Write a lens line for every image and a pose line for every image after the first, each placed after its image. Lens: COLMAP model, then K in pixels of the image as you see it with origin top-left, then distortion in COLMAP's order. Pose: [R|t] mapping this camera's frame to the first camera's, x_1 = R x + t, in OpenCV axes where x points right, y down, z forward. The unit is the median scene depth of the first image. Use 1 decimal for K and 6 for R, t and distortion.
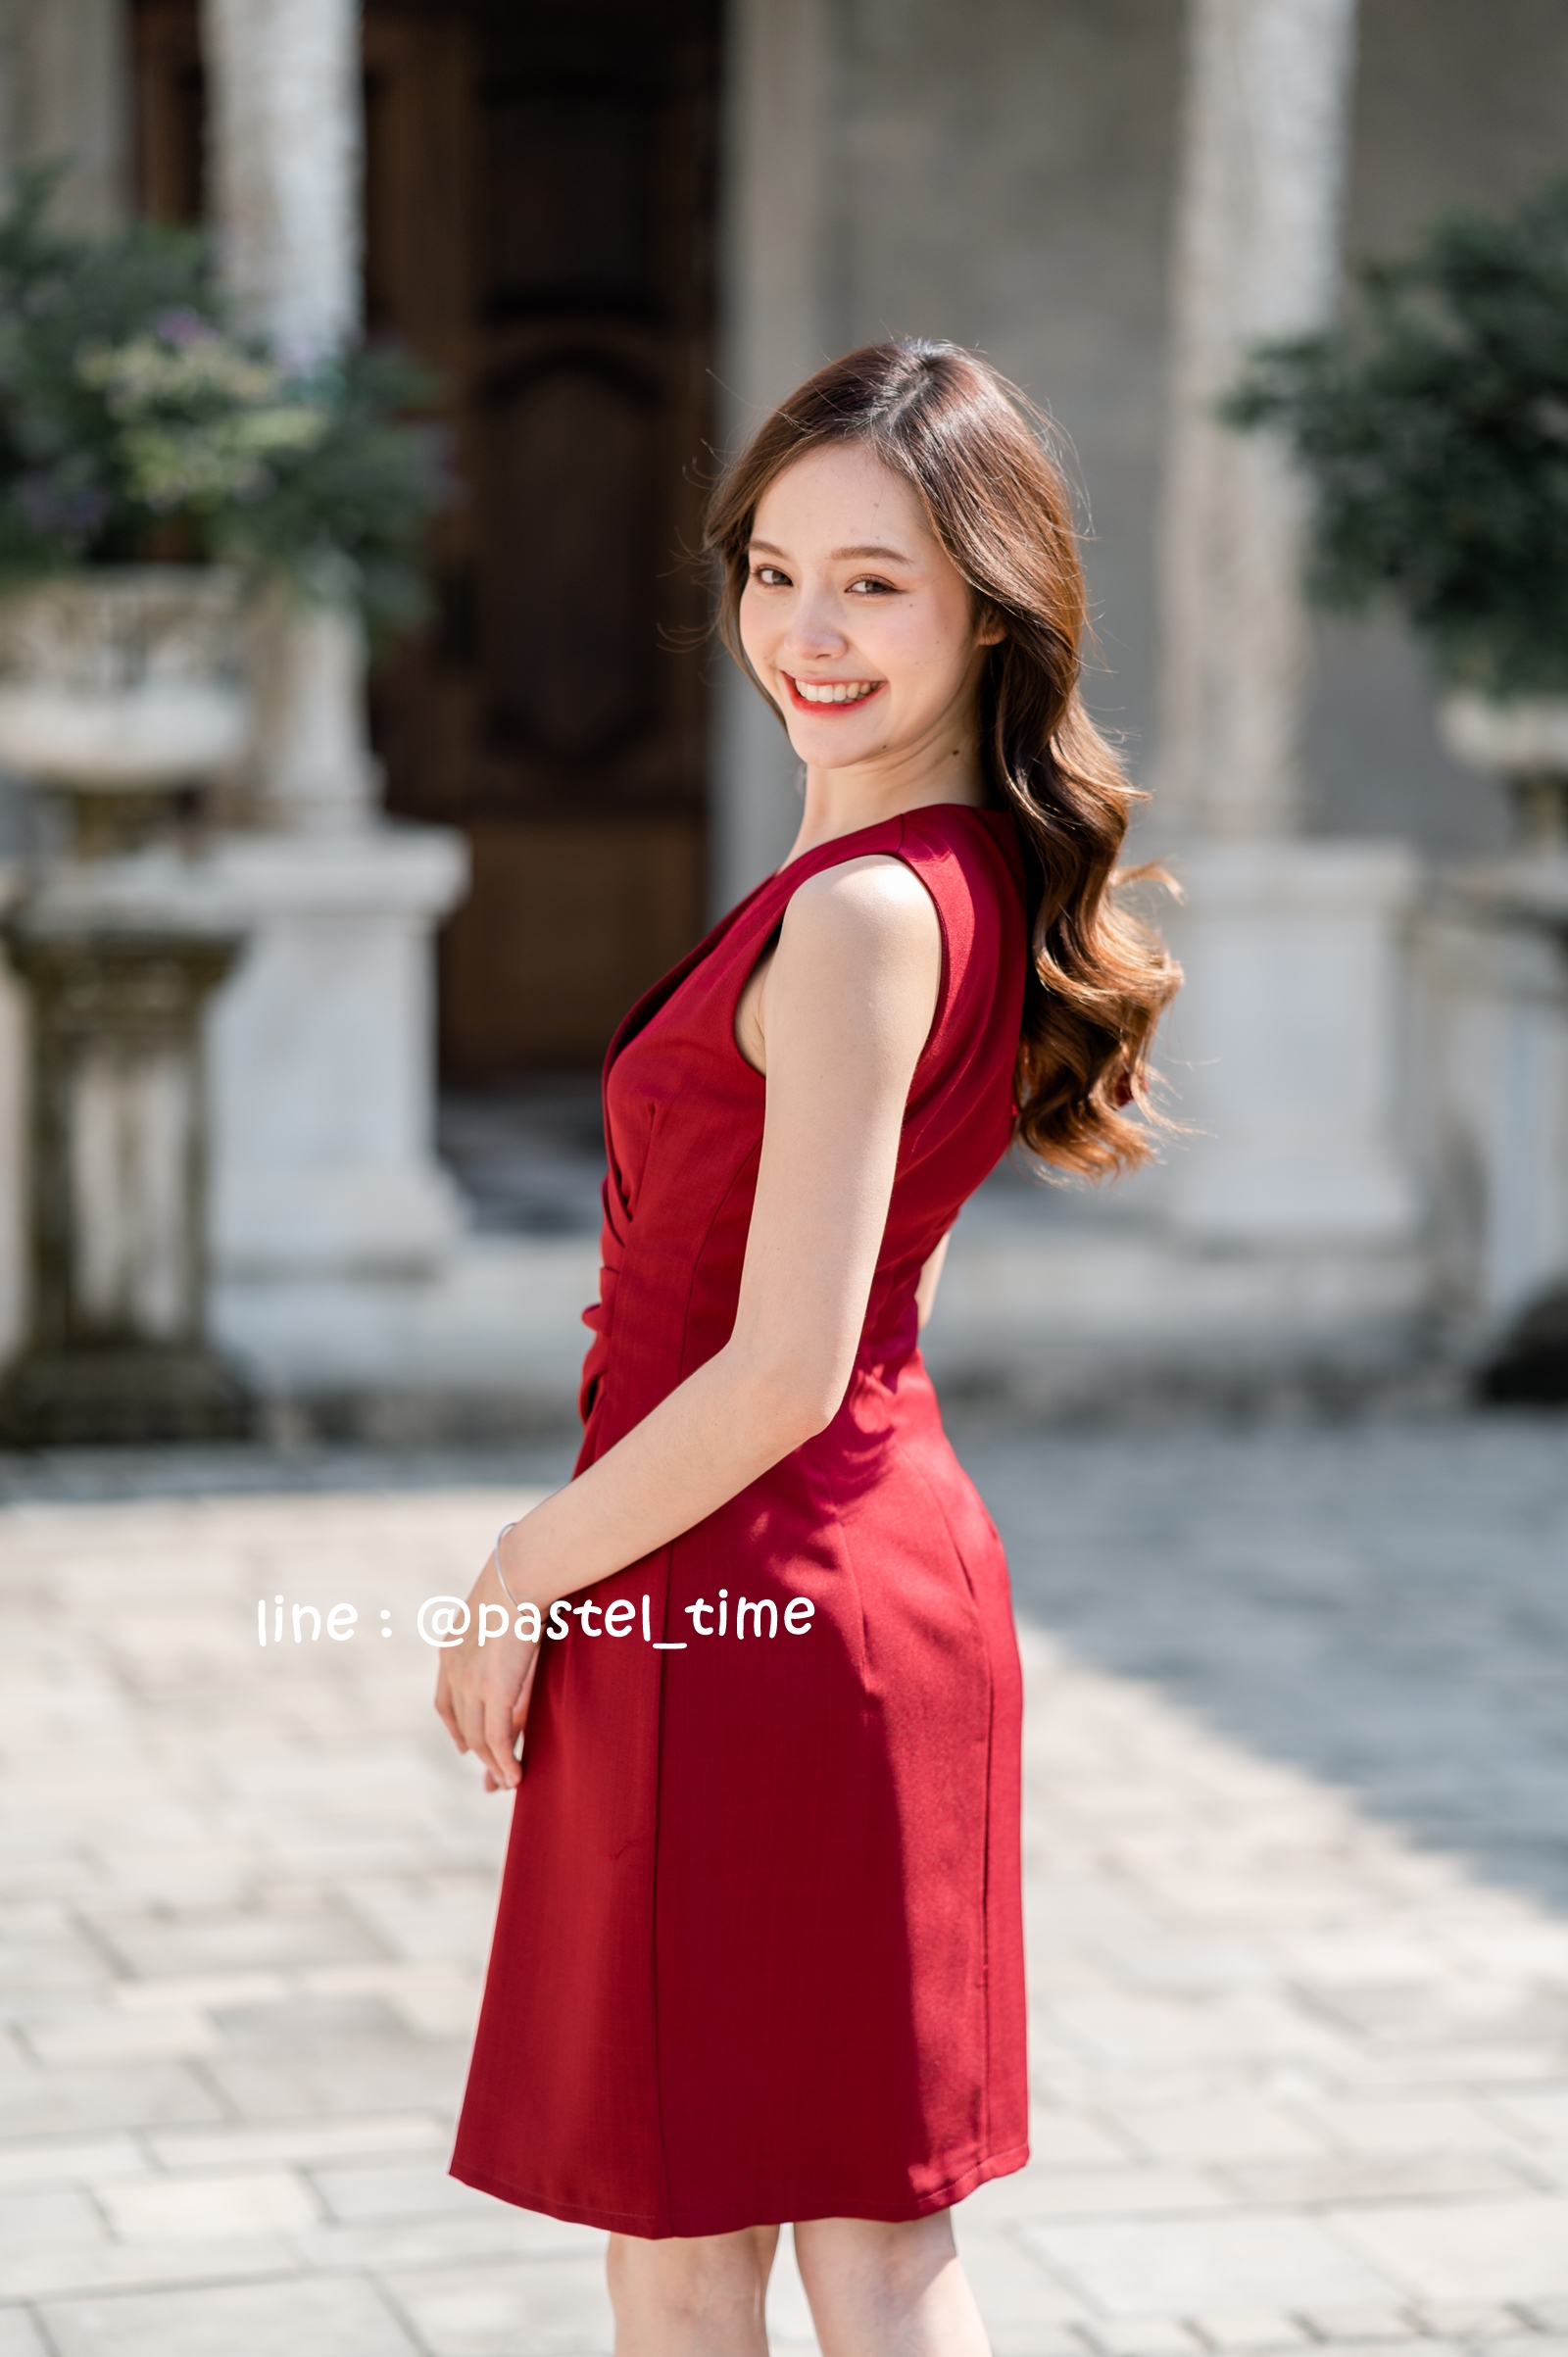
lens RADIAL K [[5685.3, 0, 784.0], [0, 5685.3, 1178.5], [0, 0, 1]] dist [0.597118, -0.145337]
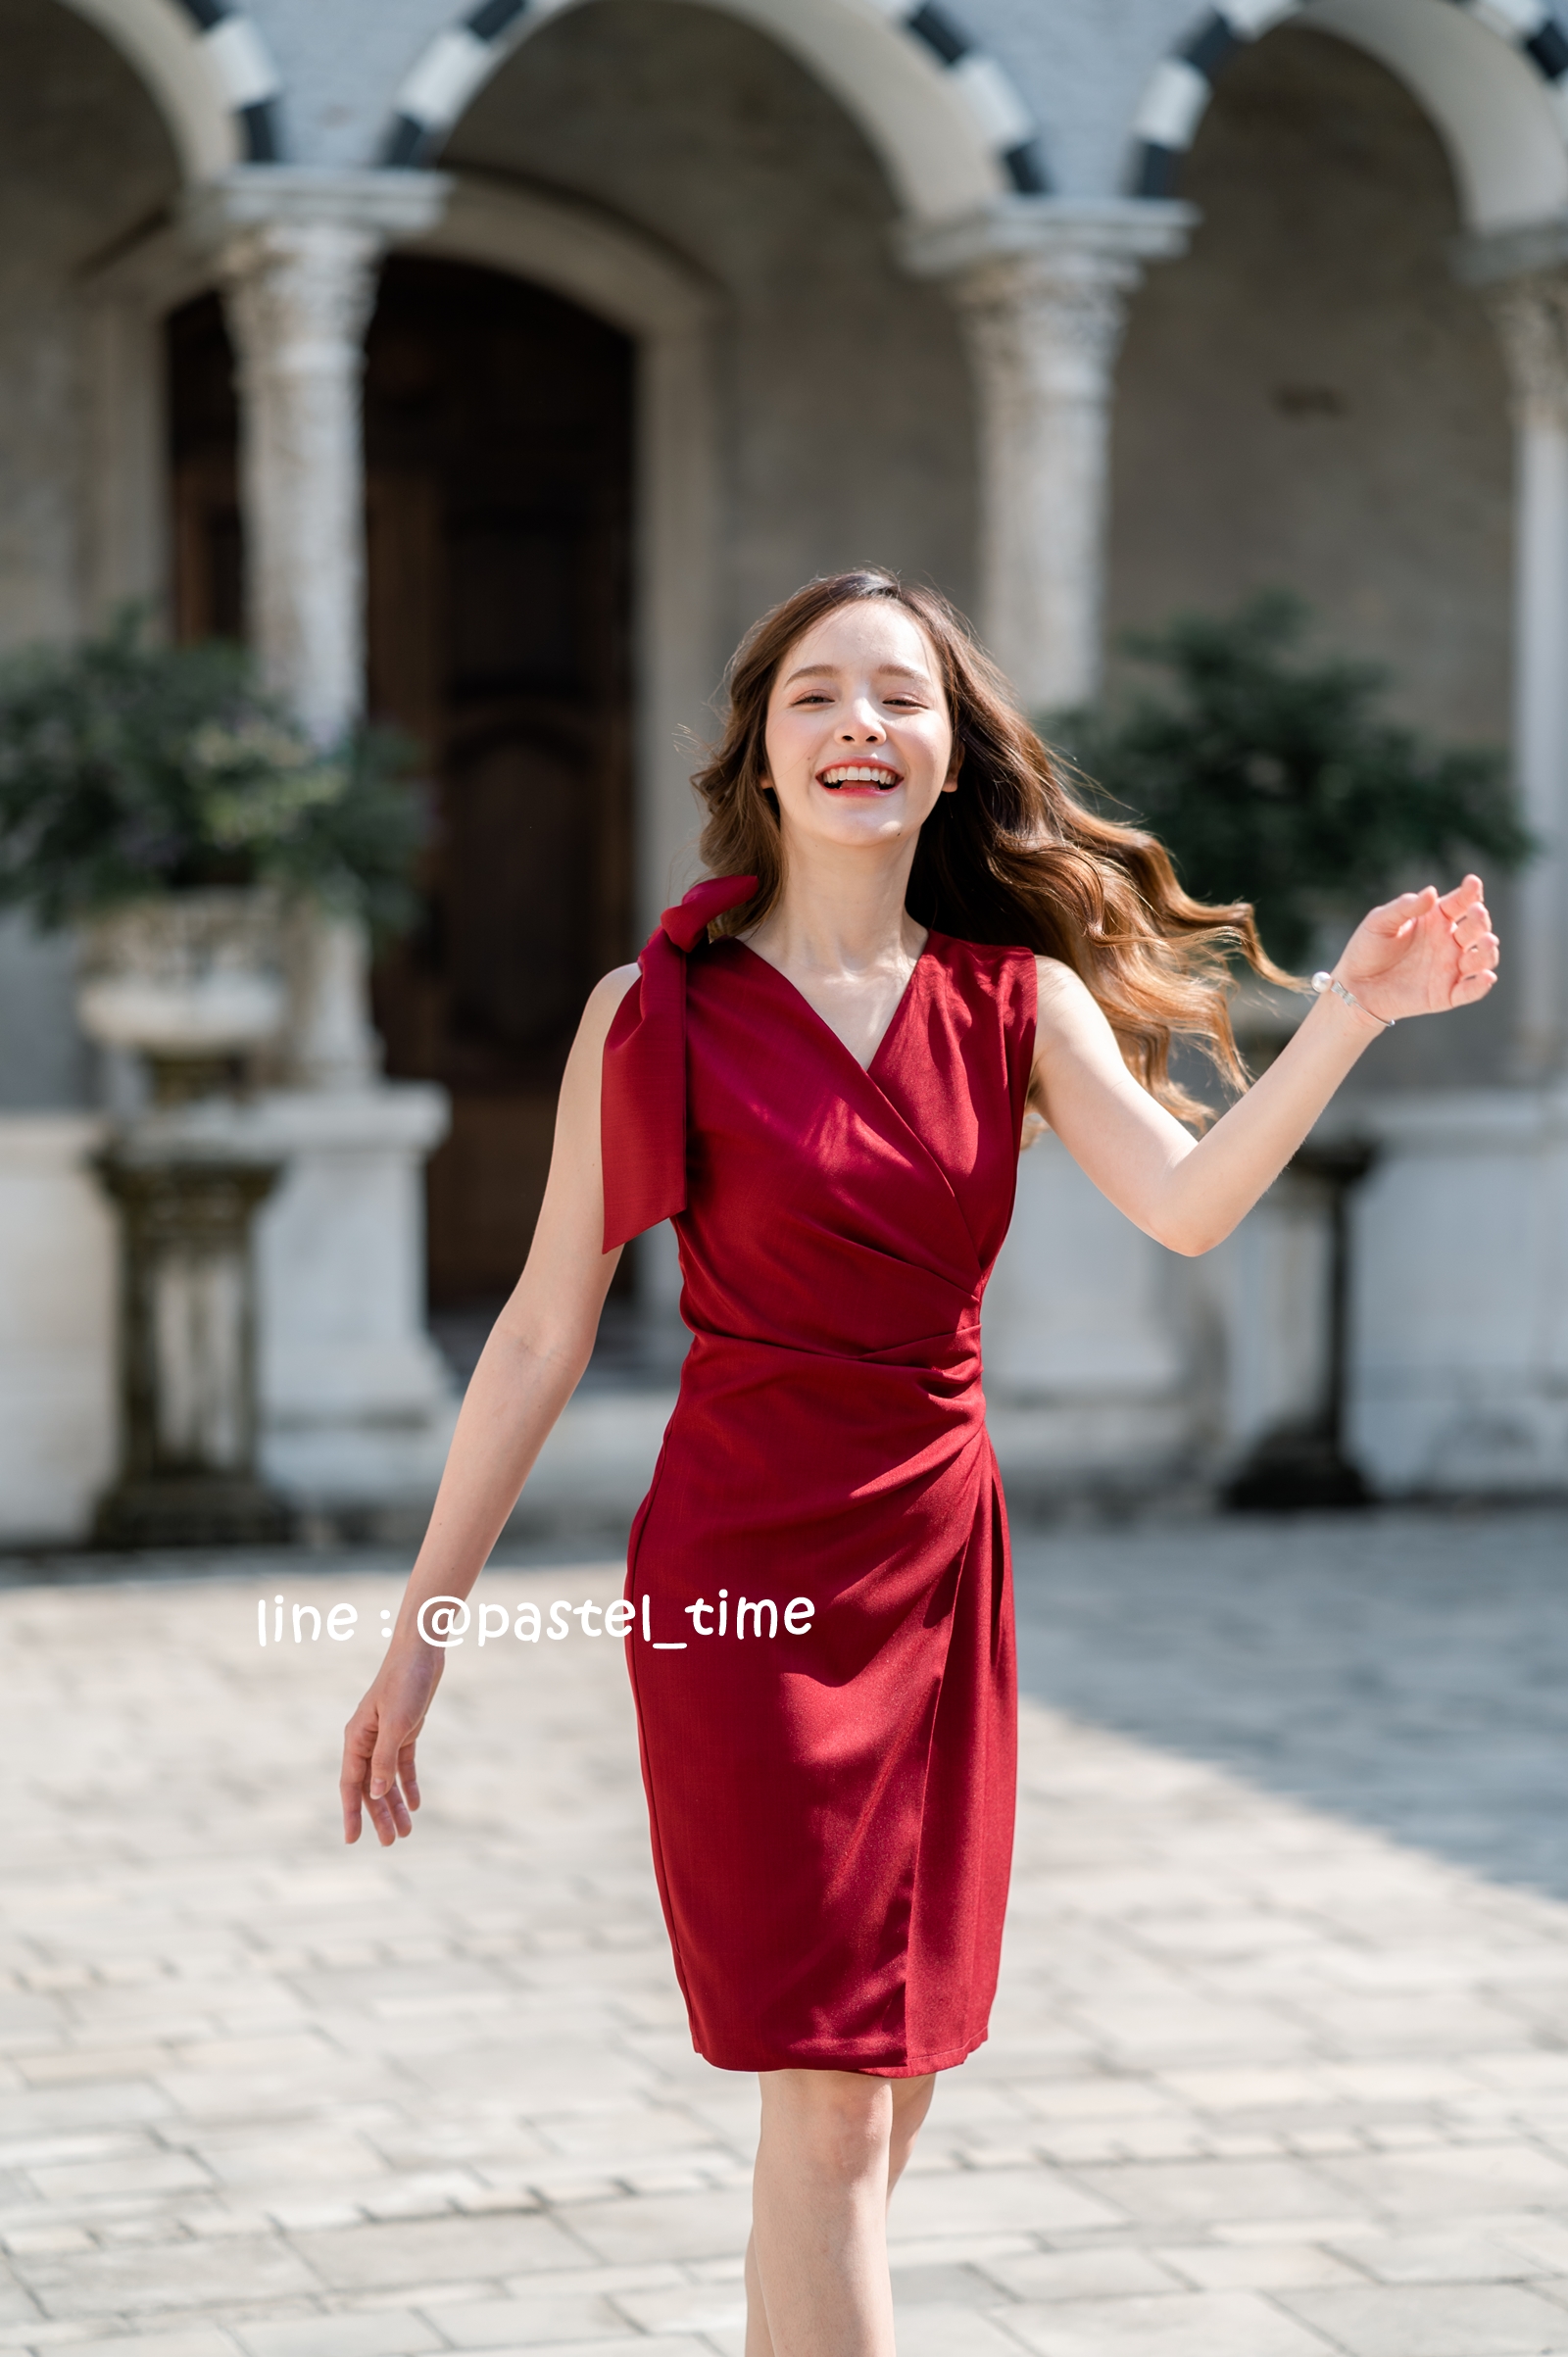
lens RADIAL K [[5685.3, 0, 784.0], [0, 5685.3, 1178.5], [0, 0, 1]] dist [0.597118, -0.145337]
pose [[0.999791, -0.015221, 0.013628, 0.003772], [0.016029, 0.997994, -0.061246, 0.044036], [-0.012668, 0.061451, 0.998030, -0.324006]]
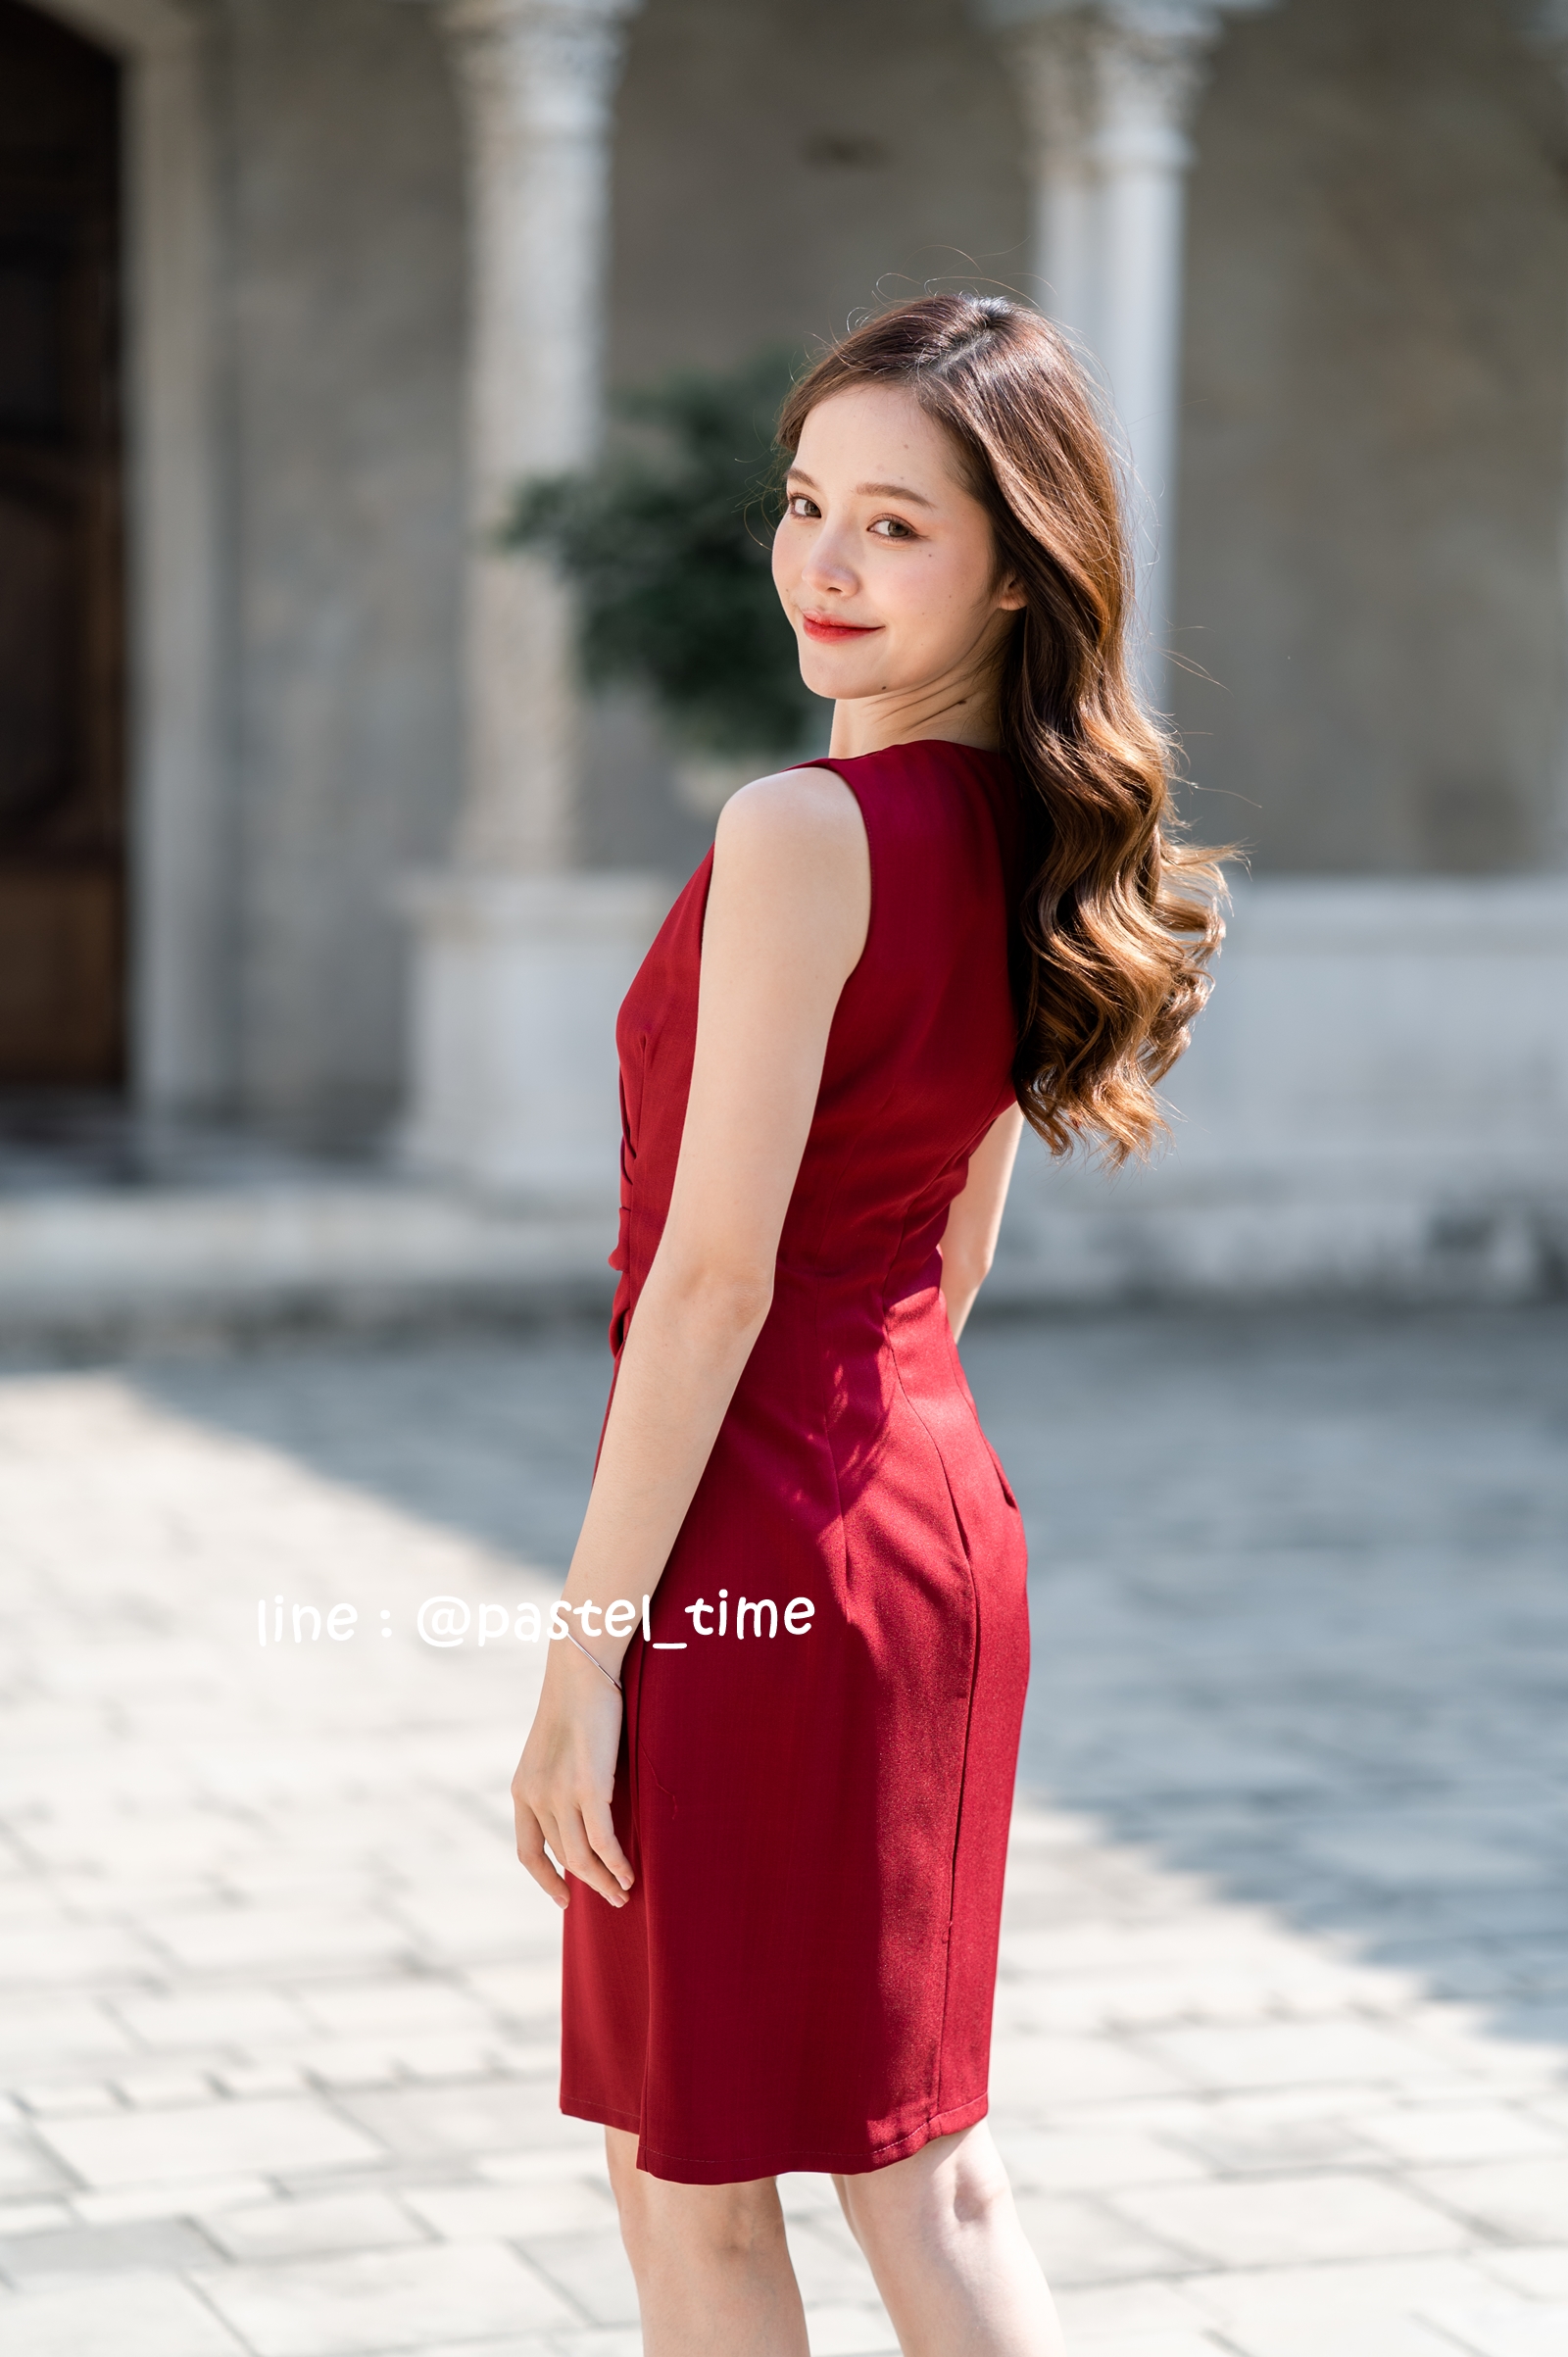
lens RADIAL K [[5685.3, 0, 784.0], [0, 5685.3, 1178.5], [0, 0, 1]] dist [0.597118, -0.145337]
pose [[0.997283, -0.007393, 0.073288, 0.047426], [0.008977, 0.999733, -0.021306, 0.036039], [-0.073111, 0.021906, 0.997083, -0.253211]]
